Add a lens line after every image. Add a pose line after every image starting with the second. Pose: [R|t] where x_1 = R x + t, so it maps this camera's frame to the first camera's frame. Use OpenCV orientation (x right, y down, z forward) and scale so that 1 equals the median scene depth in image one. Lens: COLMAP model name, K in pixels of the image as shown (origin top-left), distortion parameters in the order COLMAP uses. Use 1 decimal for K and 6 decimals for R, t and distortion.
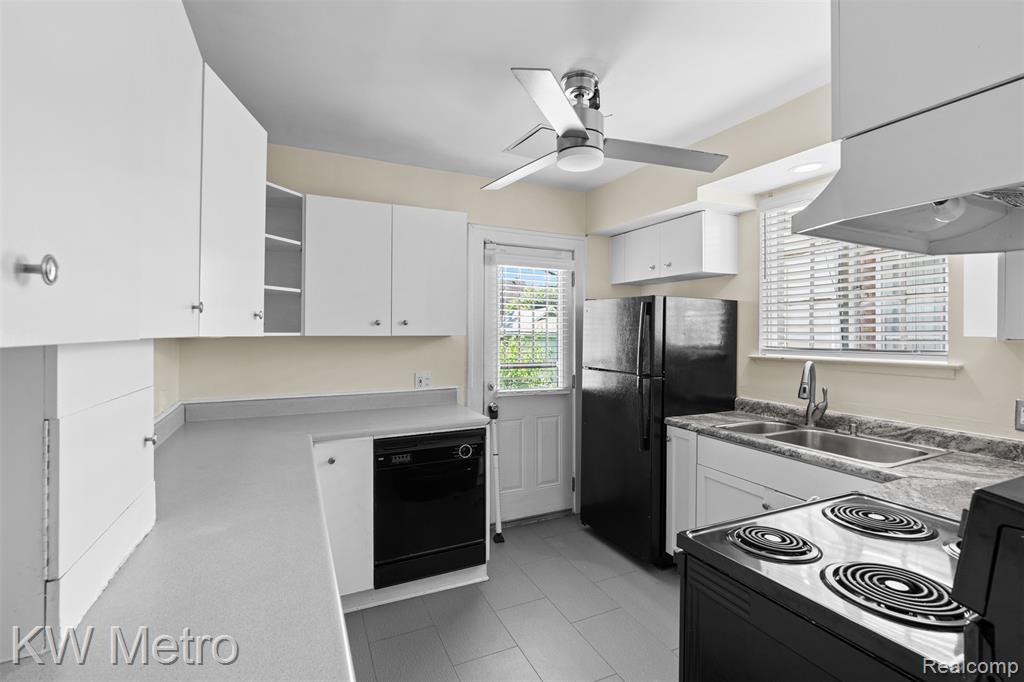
lens RADIAL K [[463.1, 0, 513.0], [0, 463.1, 334.8], [0, 0, 1]] dist [-0.008787, 0.002681]
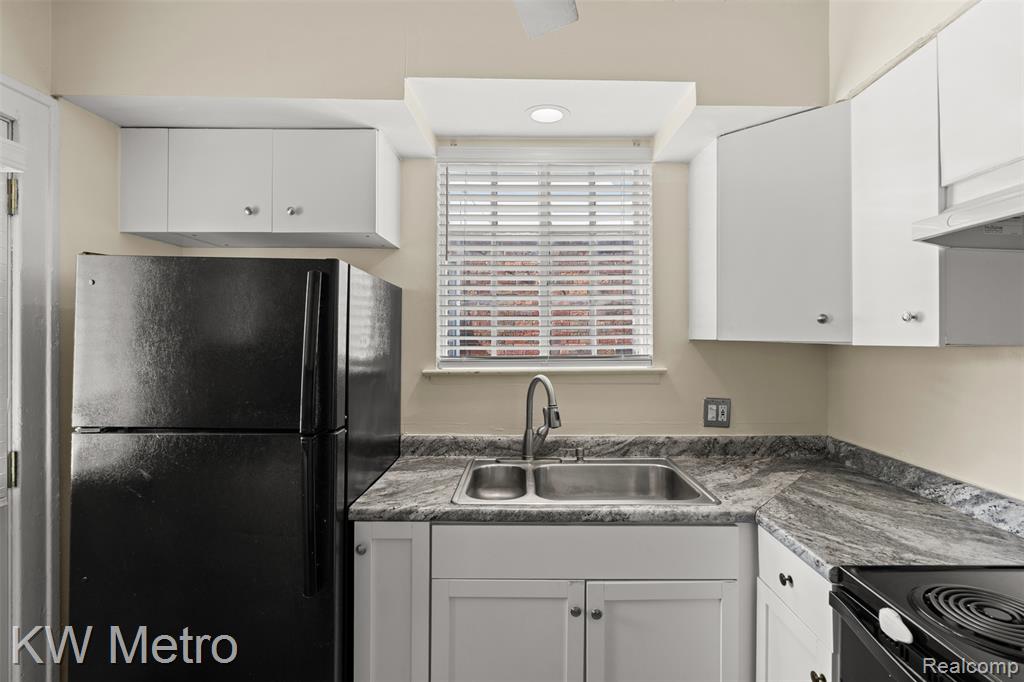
lens RADIAL K [[463.1, 0, 514.3], [0, 463.1, 335.6], [0, 0, 1]] dist [-0.008787, 0.002681]
pose [[0.418040, -0.001913, 0.908427, -0.053769], [0.007112, 0.999974, -0.001167, -0.005722], [-0.908401, 0.006948, 0.418043, 0.676880]]
